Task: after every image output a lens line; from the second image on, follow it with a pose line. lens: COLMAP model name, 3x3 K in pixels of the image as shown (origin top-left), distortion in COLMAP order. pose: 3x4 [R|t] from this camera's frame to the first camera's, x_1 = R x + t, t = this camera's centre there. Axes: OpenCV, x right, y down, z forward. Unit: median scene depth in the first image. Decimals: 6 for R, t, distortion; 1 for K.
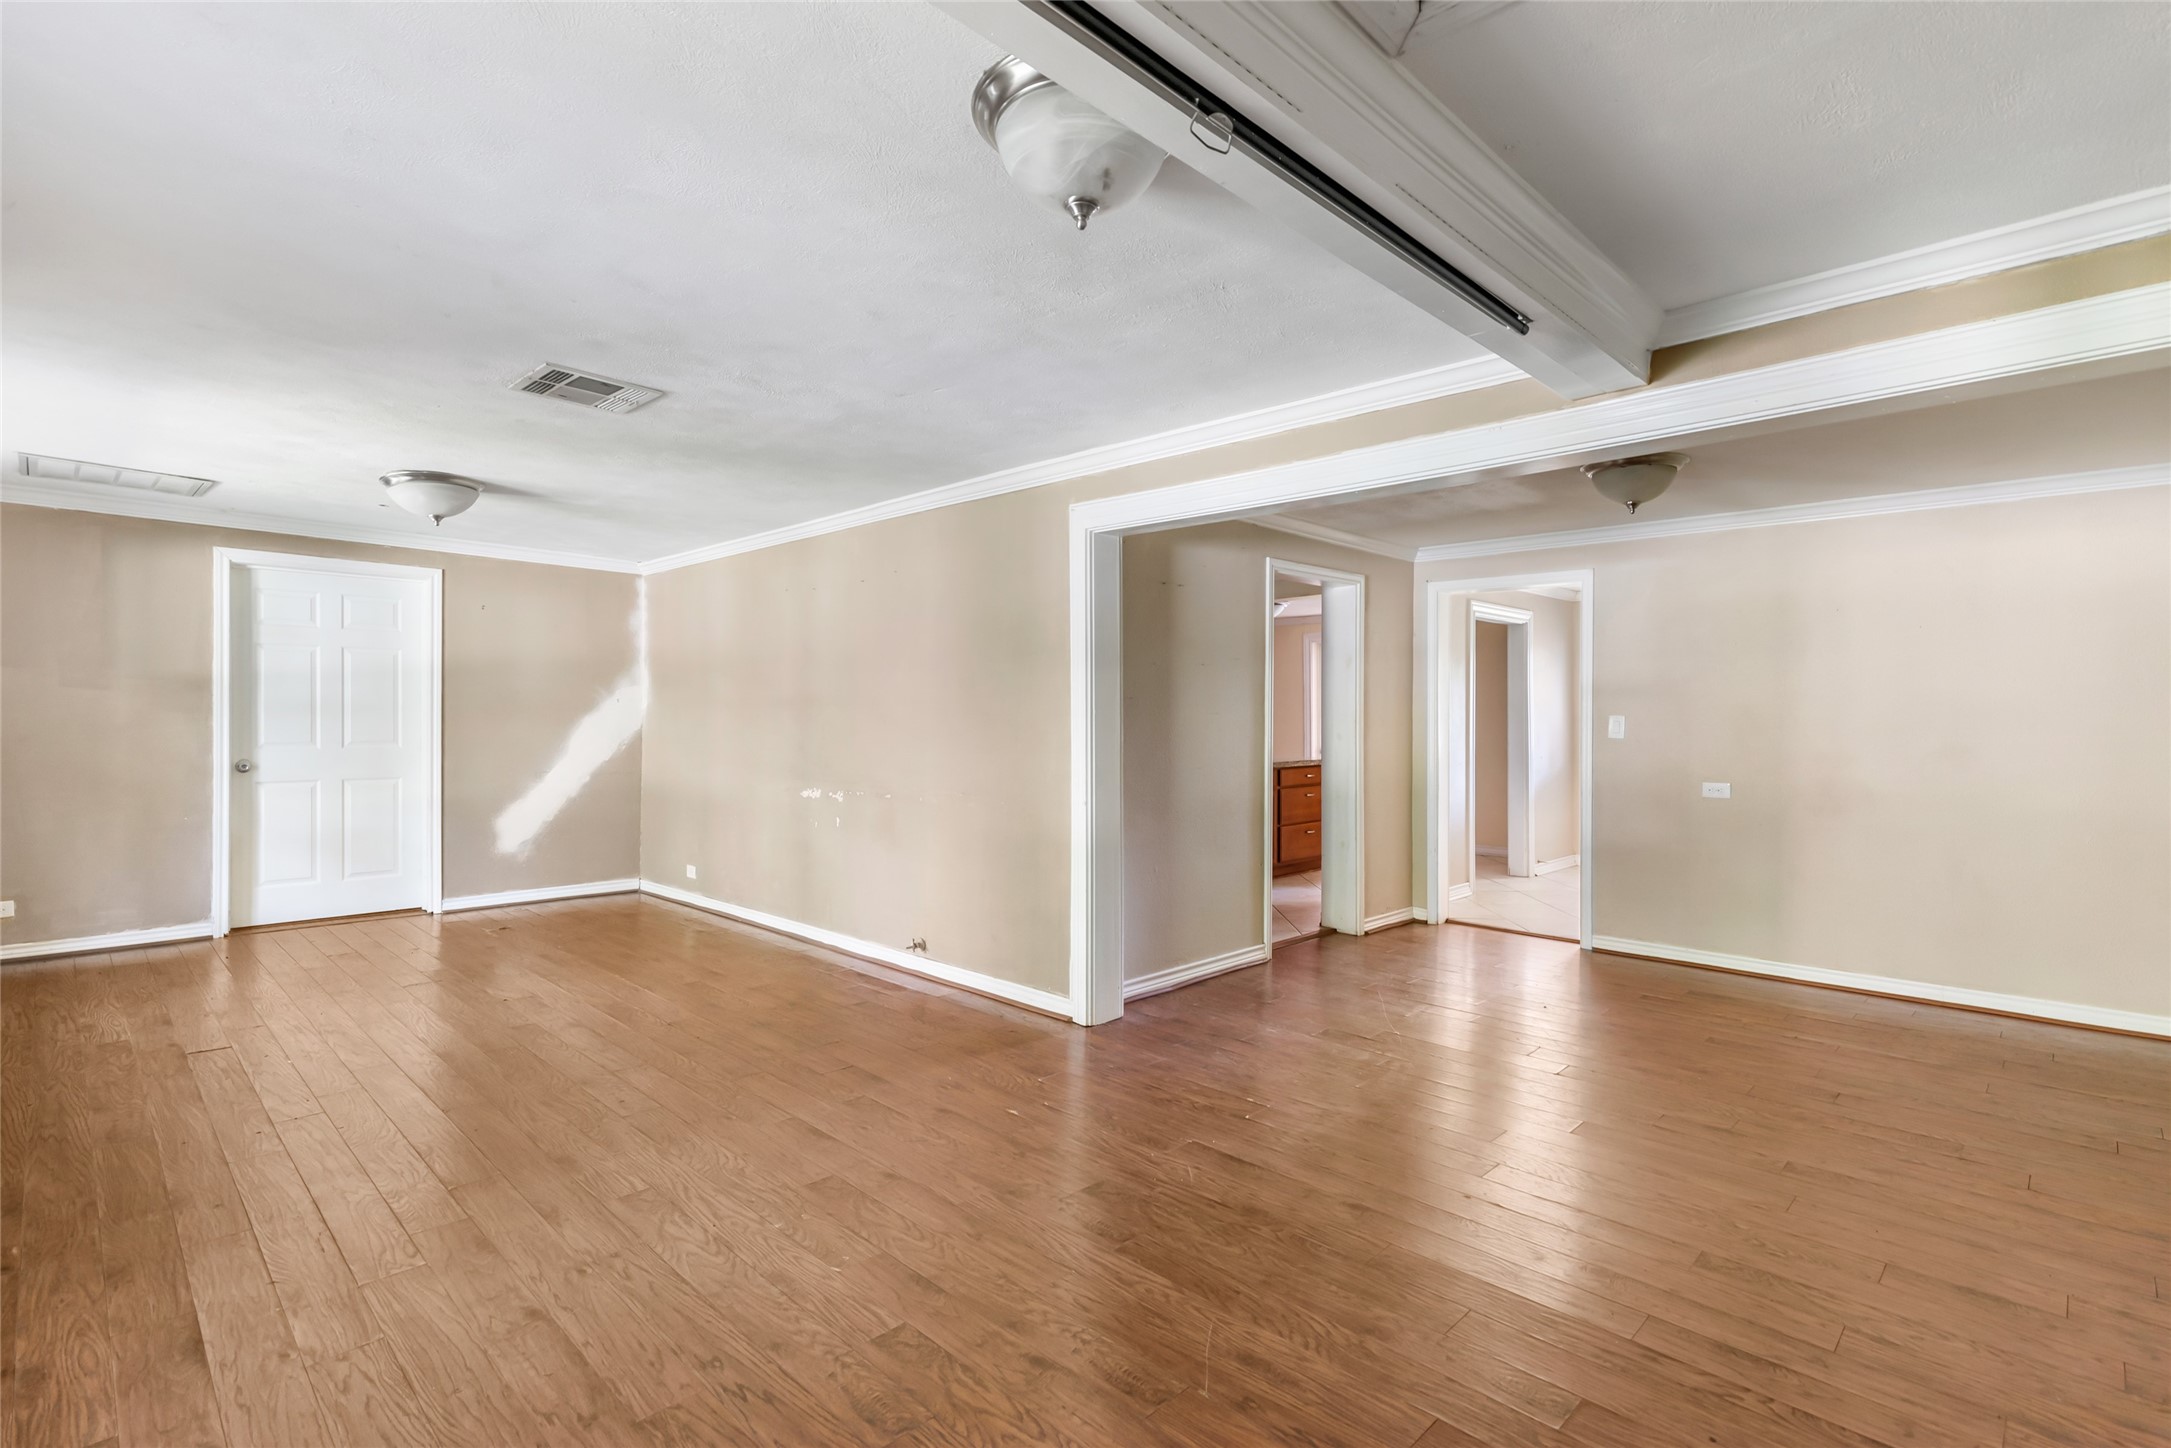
lens RADIAL K [[1005.3, 0, 1086.9], [0, 1005.3, 728.5], [0, 0, 1]] dist [0.006593, -0.000526]
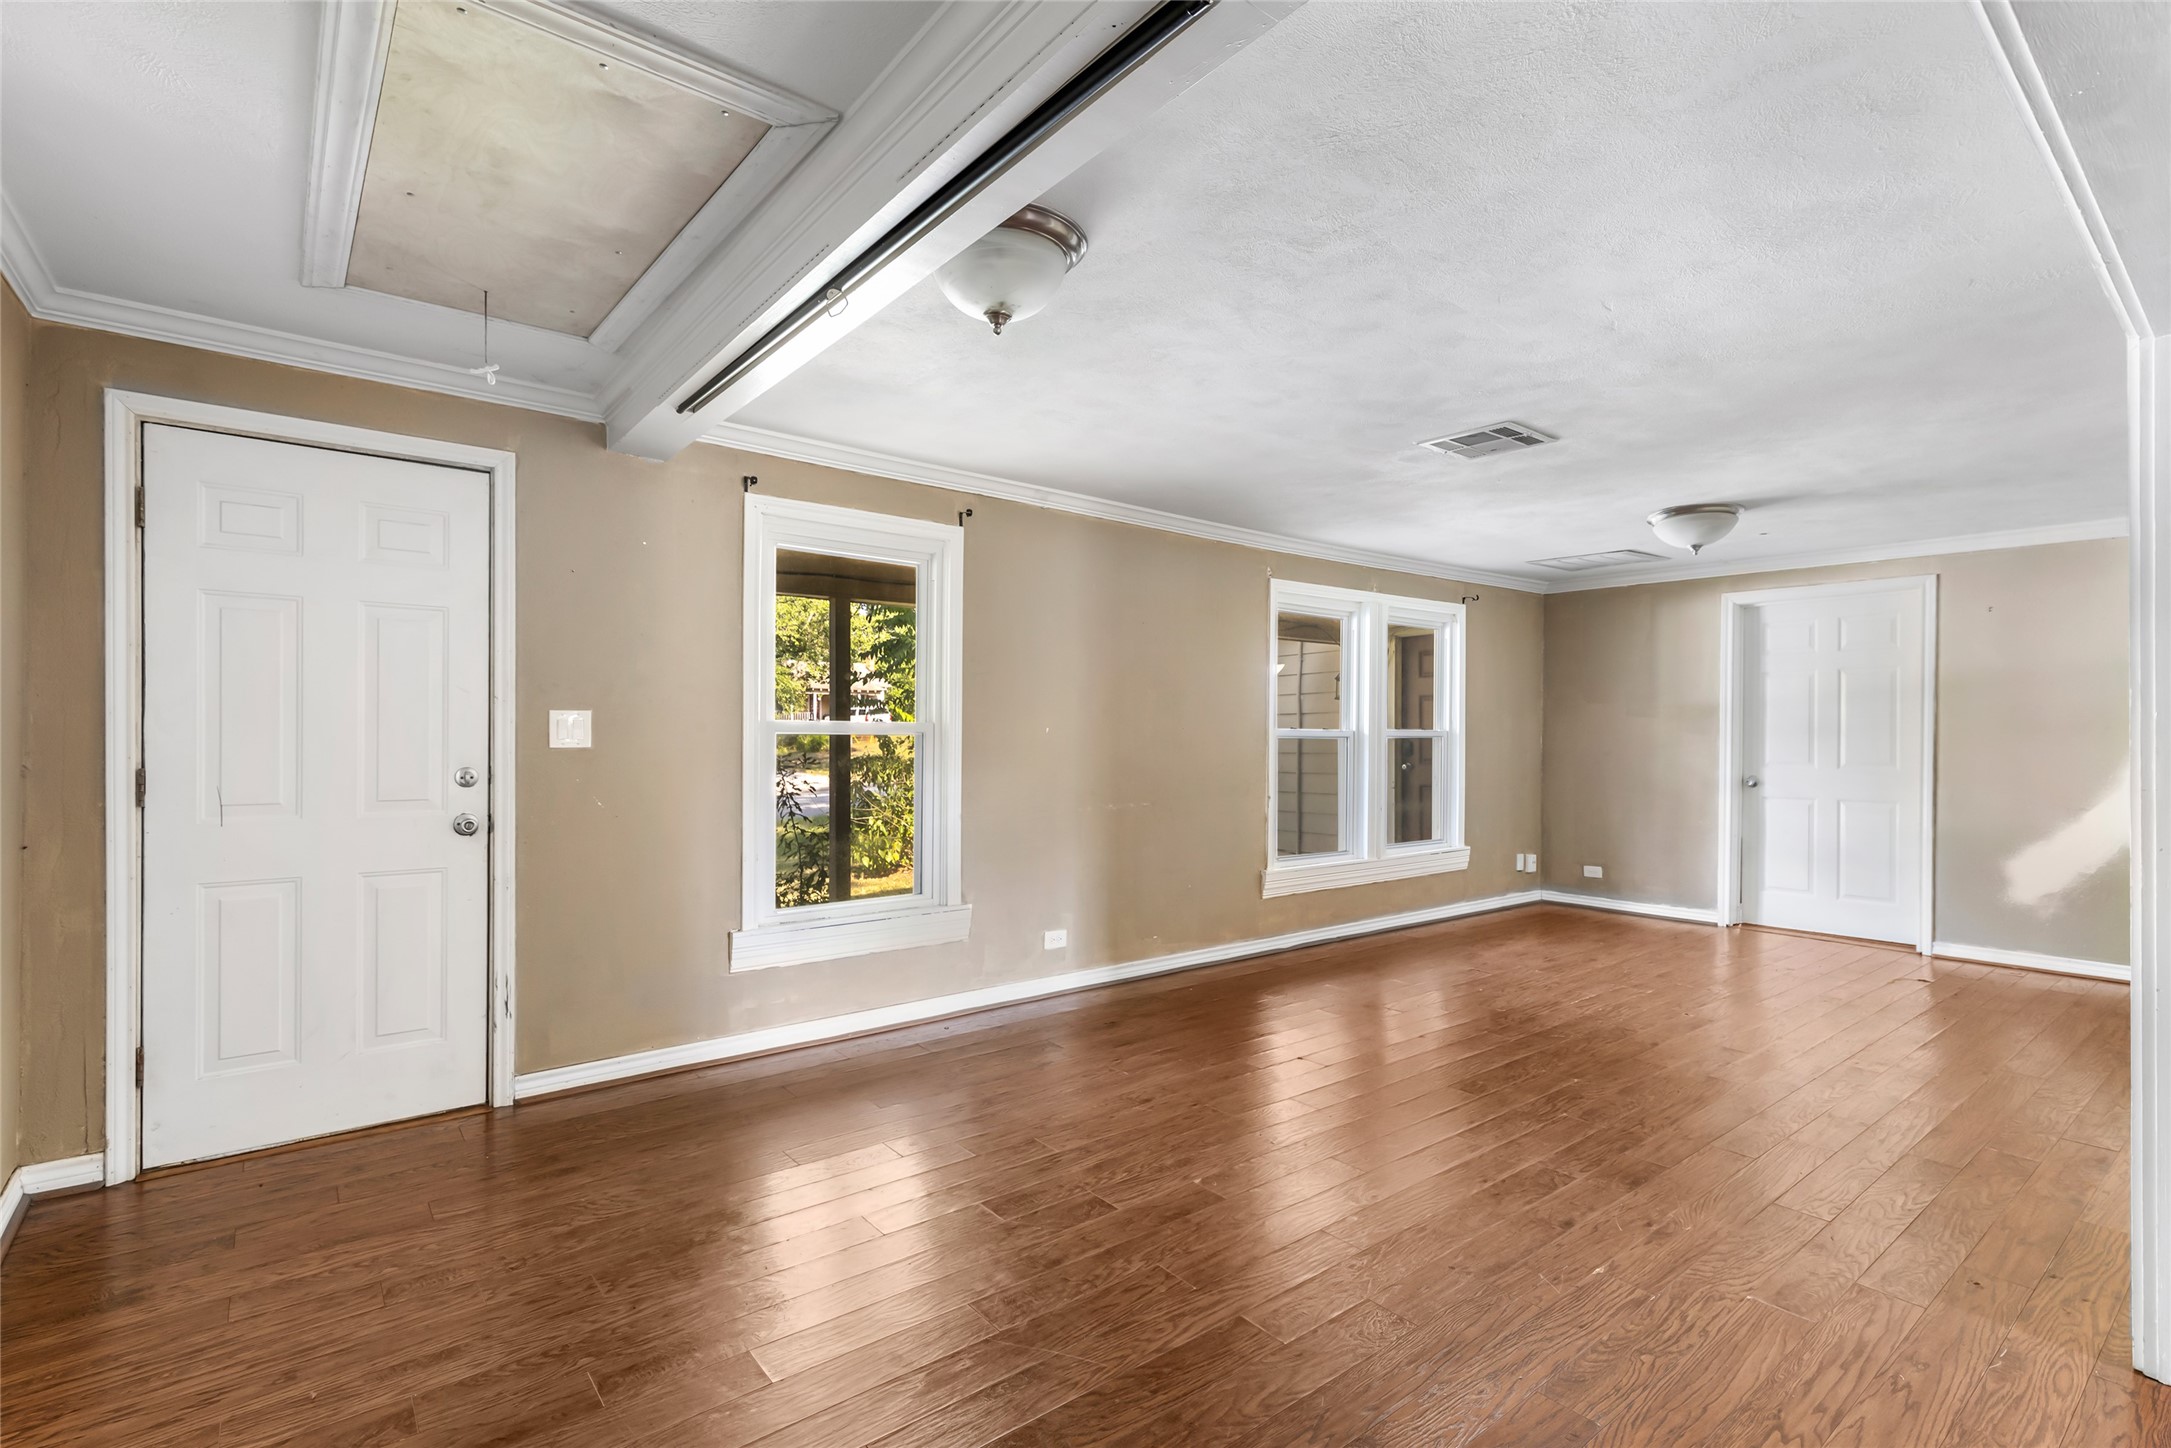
lens RADIAL K [[1005.3, 0, 1084.6], [0, 1005.3, 734.4], [0, 0, 1]] dist [0.006593, -0.000526]
pose [[-0.129812, -0.009768, -0.991491, 0.389320], [-0.015536, 0.999849, -0.007816, 0.004869], [0.991417, 0.014389, -0.129944, 0.405948]]
